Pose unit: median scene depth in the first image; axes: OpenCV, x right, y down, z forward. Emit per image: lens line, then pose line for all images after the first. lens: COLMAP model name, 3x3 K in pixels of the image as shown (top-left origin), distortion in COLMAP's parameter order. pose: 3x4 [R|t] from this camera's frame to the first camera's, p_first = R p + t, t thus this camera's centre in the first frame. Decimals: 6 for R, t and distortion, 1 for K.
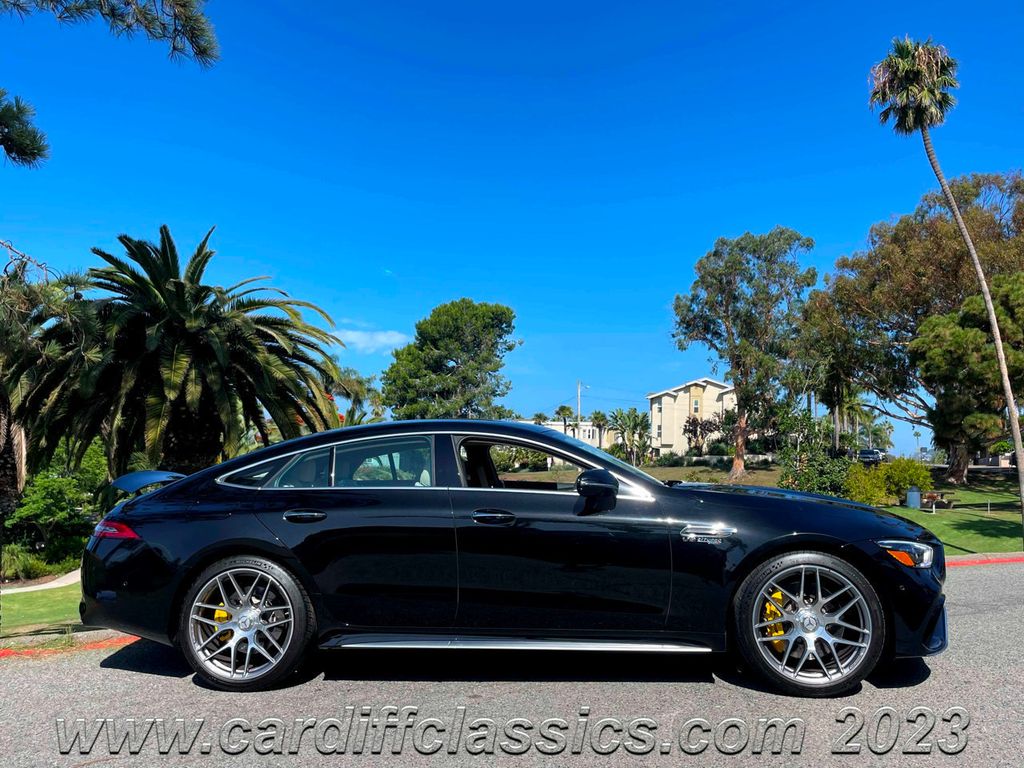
lens RADIAL K [[856.9, 0, 501.5], [0, 856.9, 377.6], [0, 0, 1]] dist [0.082495, -0.135034]
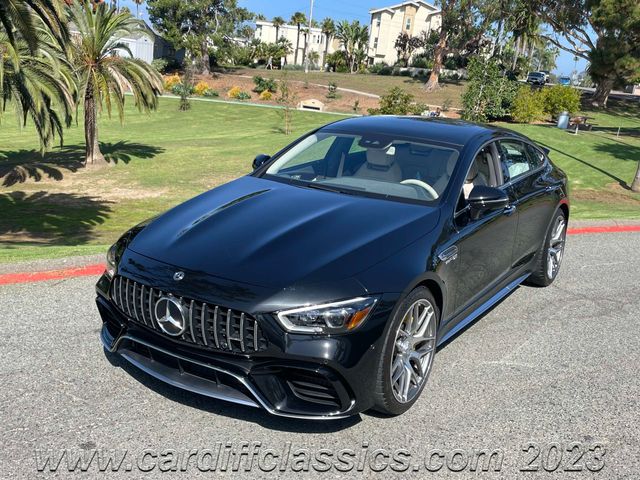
lens RADIAL K [[682.8, 0, 317.9], [0, 682.8, 230.6], [0, 0, 1]] dist [0.110790, -0.175947]
pose [[0.991189, 0.059532, 0.118319, 0.006176], [-0.096236, 0.937467, 0.334506, -0.007195], [-0.091007, -0.342945, 0.934937, 0.019733]]
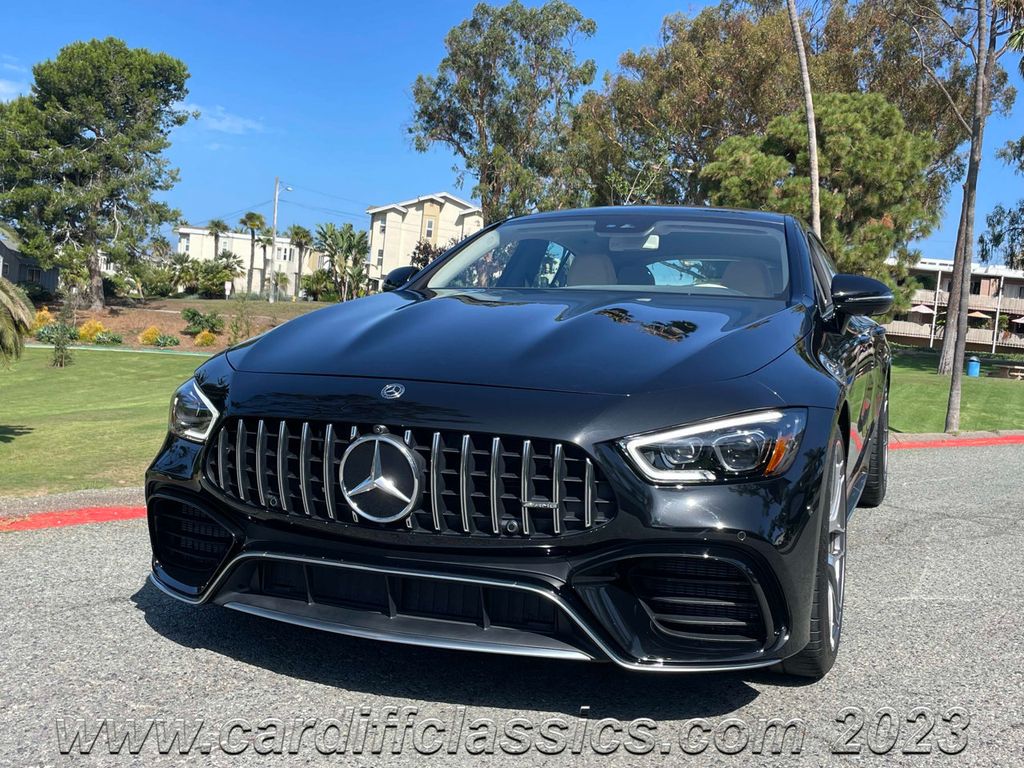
lens RADIAL K [[1102.1, 0, 512.0], [0, 1102.1, 374.2], [0, 0, 1]] dist [0.111571, -0.188900]
pose [[0.950204, 0.044106, 0.308493, -0.004326], [-0.094804, 0.983926, 0.151336, 0.005522], [-0.296859, -0.173046, 0.939111, 0.028862]]
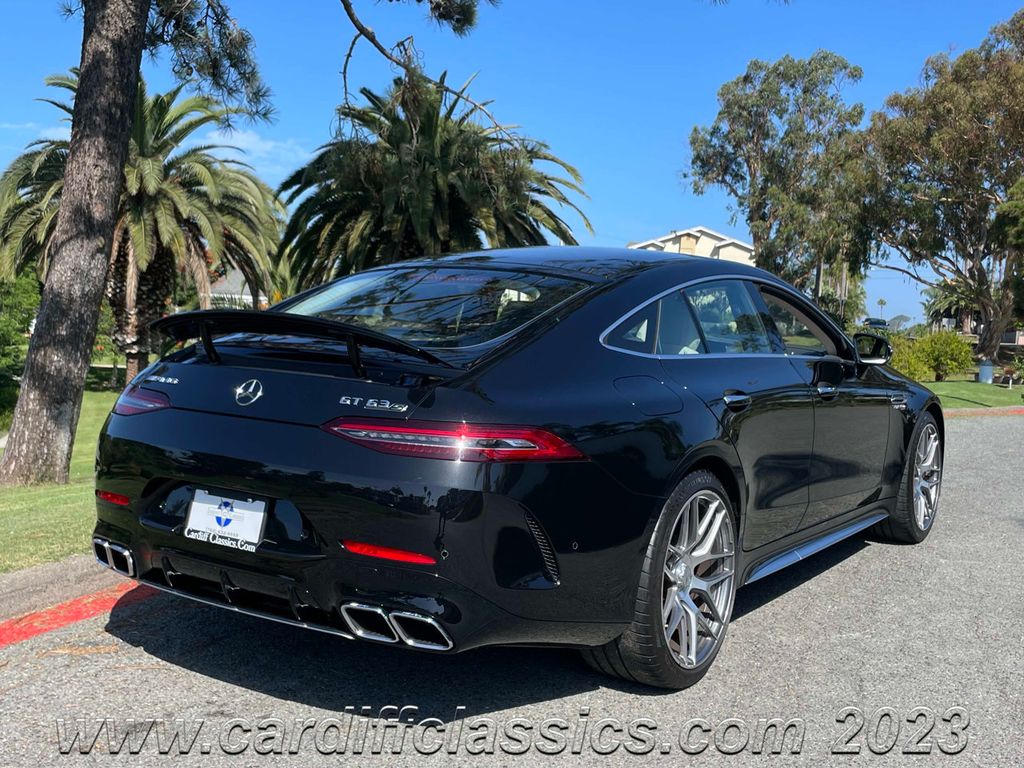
lens RADIAL K [[1134.3, 0, 505.4], [0, 1134.3, 385.8], [0, 0, 1]] dist [0.099446, -0.182993]
pose [[0.989076, 0.027600, 0.144800, -0.124602], [-0.049473, 0.987491, 0.149711, -0.004338], [-0.138857, -0.155239, 0.978069, -0.086683]]
